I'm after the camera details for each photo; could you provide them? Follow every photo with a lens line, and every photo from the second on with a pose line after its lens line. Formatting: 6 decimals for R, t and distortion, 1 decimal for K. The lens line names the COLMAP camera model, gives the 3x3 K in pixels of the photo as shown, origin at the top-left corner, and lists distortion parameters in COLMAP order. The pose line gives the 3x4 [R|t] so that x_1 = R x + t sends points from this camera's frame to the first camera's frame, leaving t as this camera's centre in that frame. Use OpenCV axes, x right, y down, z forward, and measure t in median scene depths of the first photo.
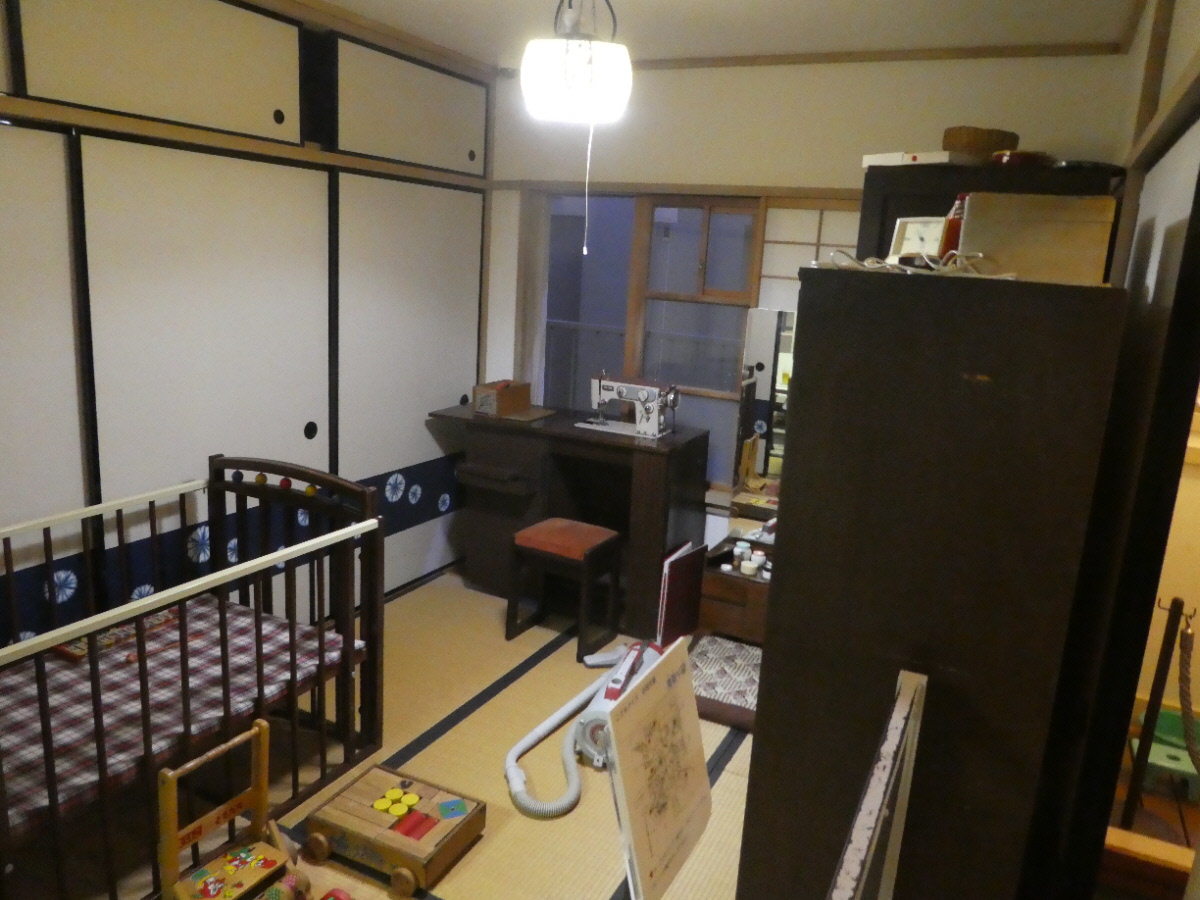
lens RADIAL K [[858.6, 0, 603.4], [0, 858.6, 435.3], [0, 0, 1]] dist [-0.021940, -0.001646]
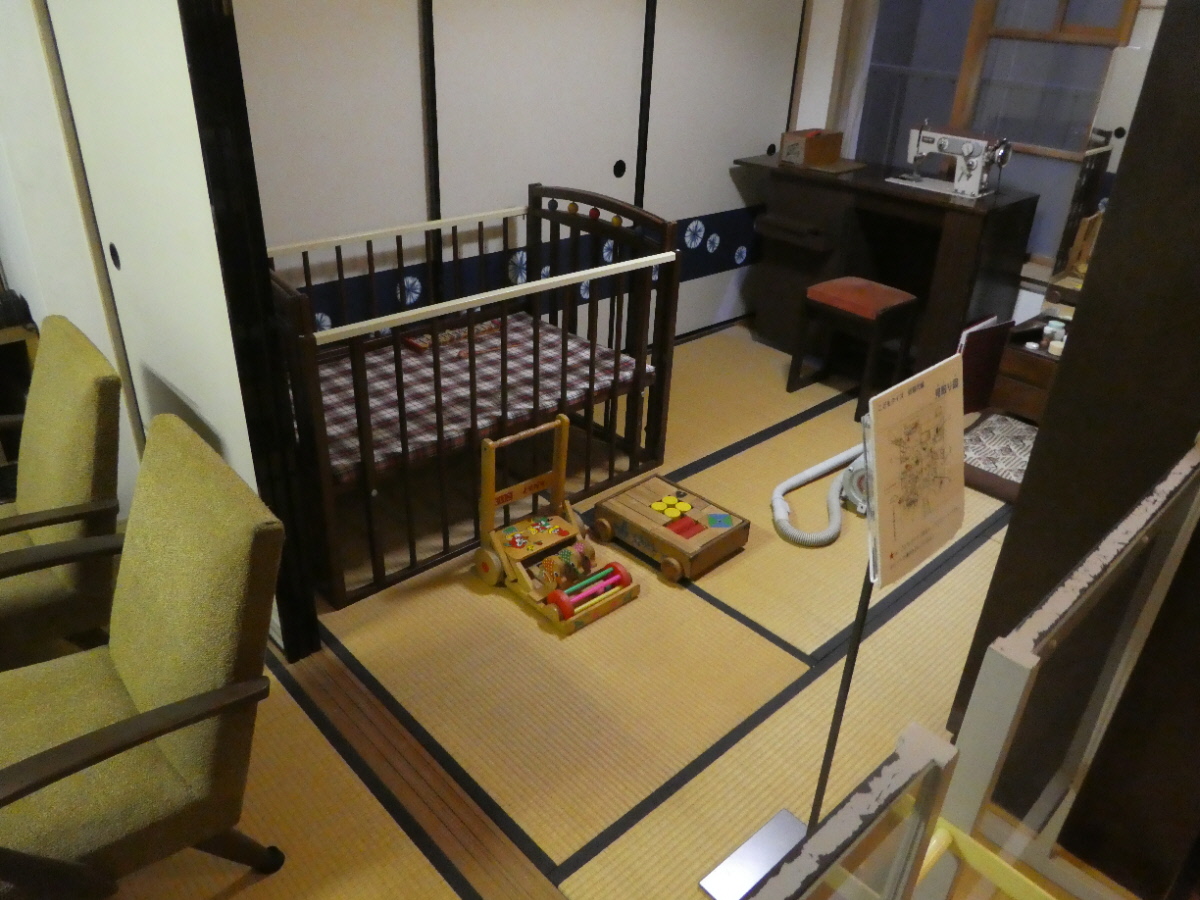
lens RADIAL K [[861.5, 0, 603.8], [0, 861.5, 442.2], [0, 0, 1]] dist [-0.036022, 0.010280]
pose [[0.939459, 0.141787, -0.311952, 0.014529], [-0.056696, 0.962147, 0.266569, 0.047503], [0.337939, -0.232744, 0.911936, -0.039940]]
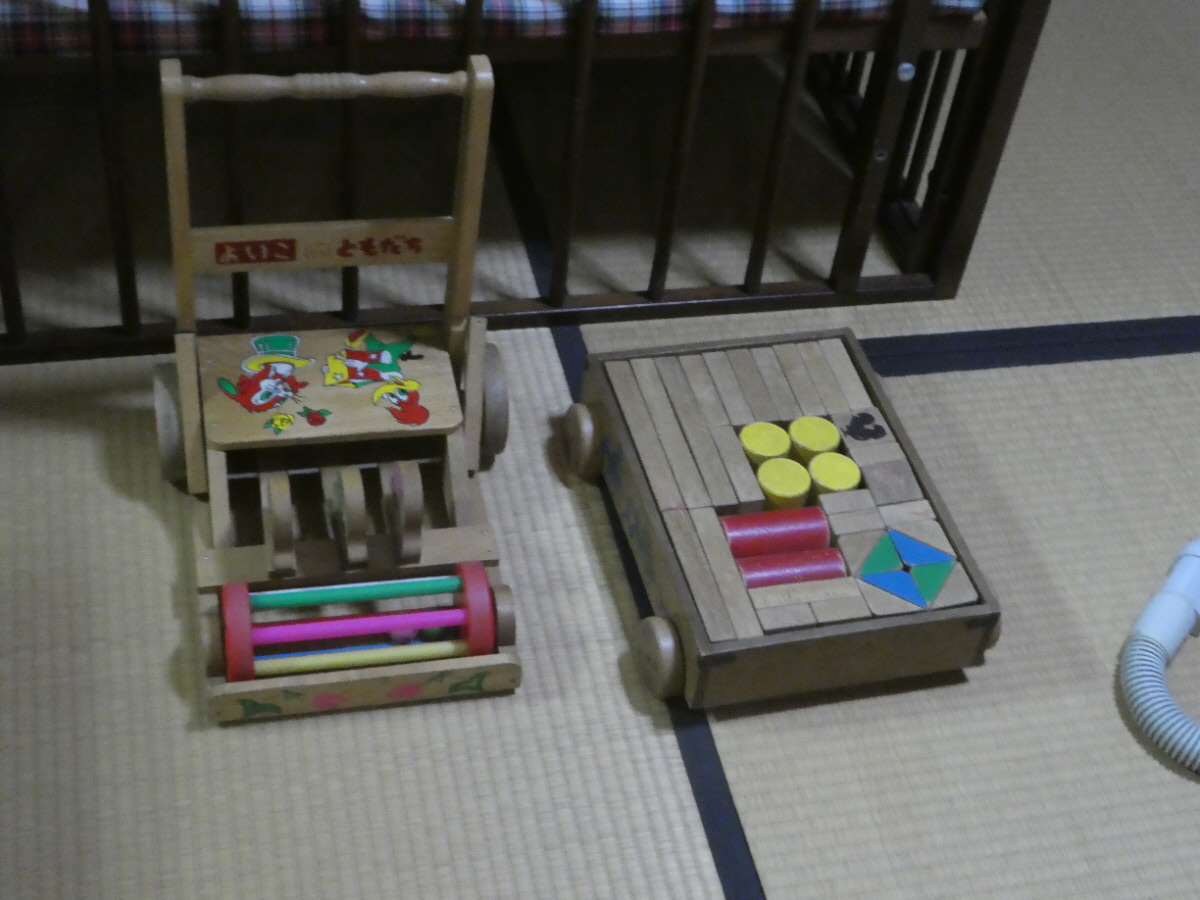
lens RADIAL K [[1770.1, 0, 600.0], [0, 1770.1, 450.0], [0, 0, 1]] dist [-0.000118, -0.008306]
pose [[0.637382, 0.555411, -0.534100, 0.083390], [-0.223252, 0.796523, 0.561881, 0.037754], [0.737498, -0.238894, 0.631686, 0.452849]]
